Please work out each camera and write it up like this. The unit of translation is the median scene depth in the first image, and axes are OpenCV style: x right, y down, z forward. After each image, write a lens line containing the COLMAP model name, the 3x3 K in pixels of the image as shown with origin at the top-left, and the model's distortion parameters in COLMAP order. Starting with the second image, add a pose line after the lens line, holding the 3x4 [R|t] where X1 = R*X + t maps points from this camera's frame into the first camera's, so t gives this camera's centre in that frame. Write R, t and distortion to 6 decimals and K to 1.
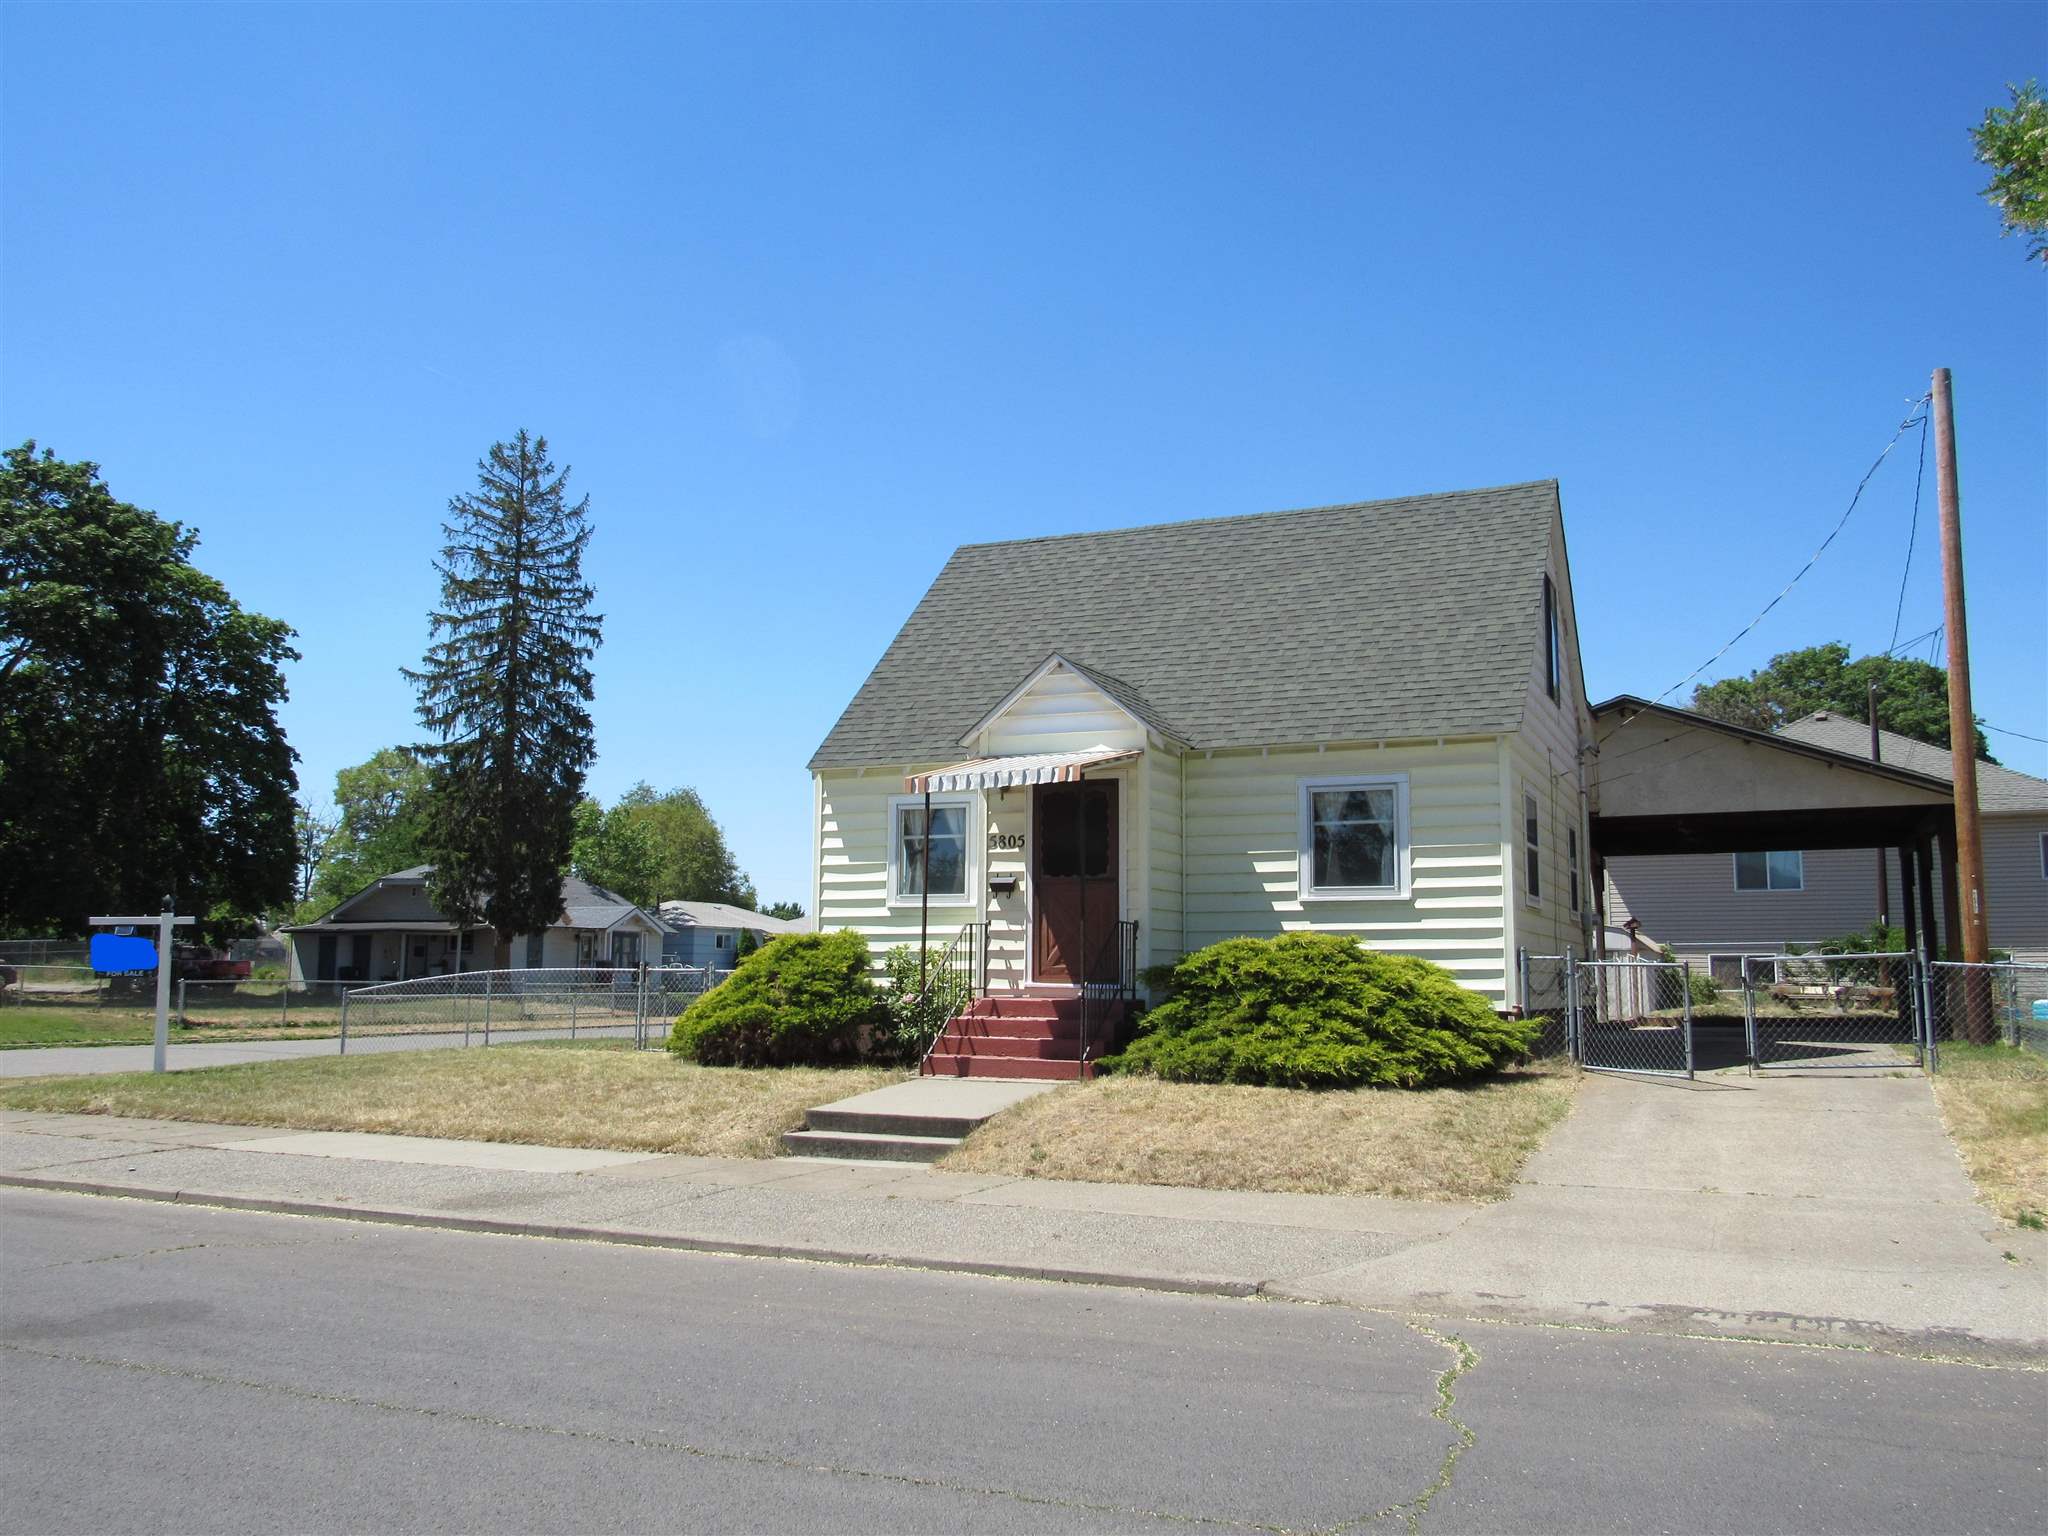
lens RADIAL K [[1623.6, 0, 1024.6], [0, 1623.6, 639.0], [0, 0, 1]] dist [-0.014634, -0.007775]
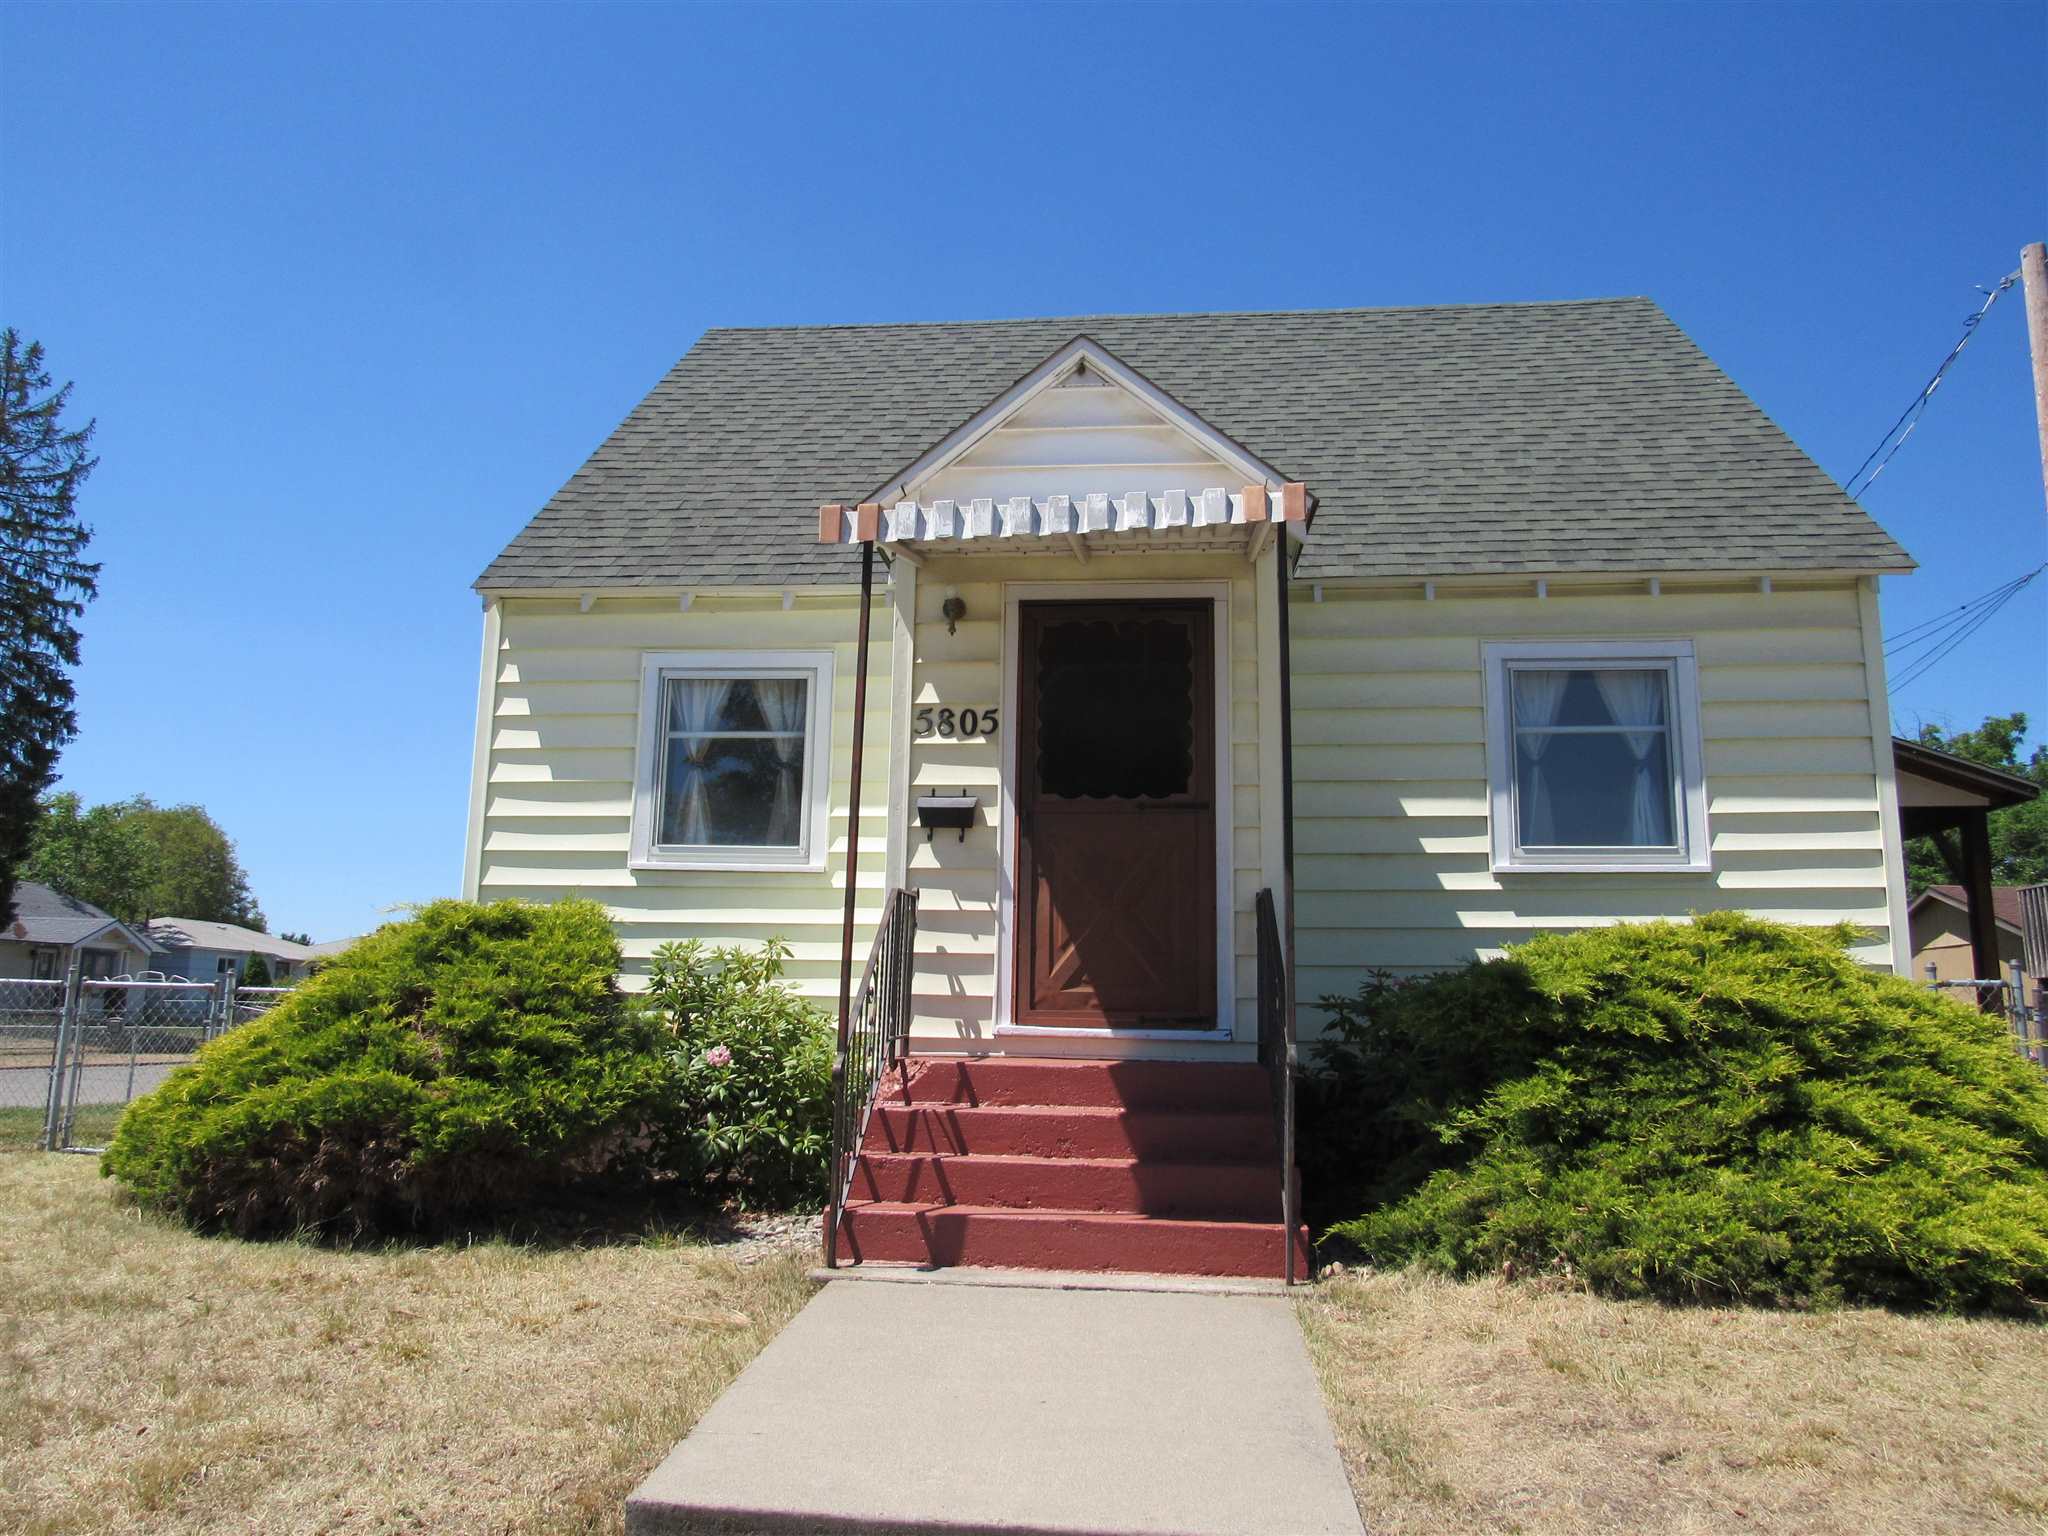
lens RADIAL K [[1460.2, 0, 1022.2], [0, 1460.2, 698.1], [0, 0, 1]] dist [-0.066862, 0.042028]
pose [[0.948392, 0.078040, 0.307346, -0.123135], [-0.074636, 0.996949, -0.022833, 0.126613], [-0.308190, -0.001284, 0.951324, 0.597483]]
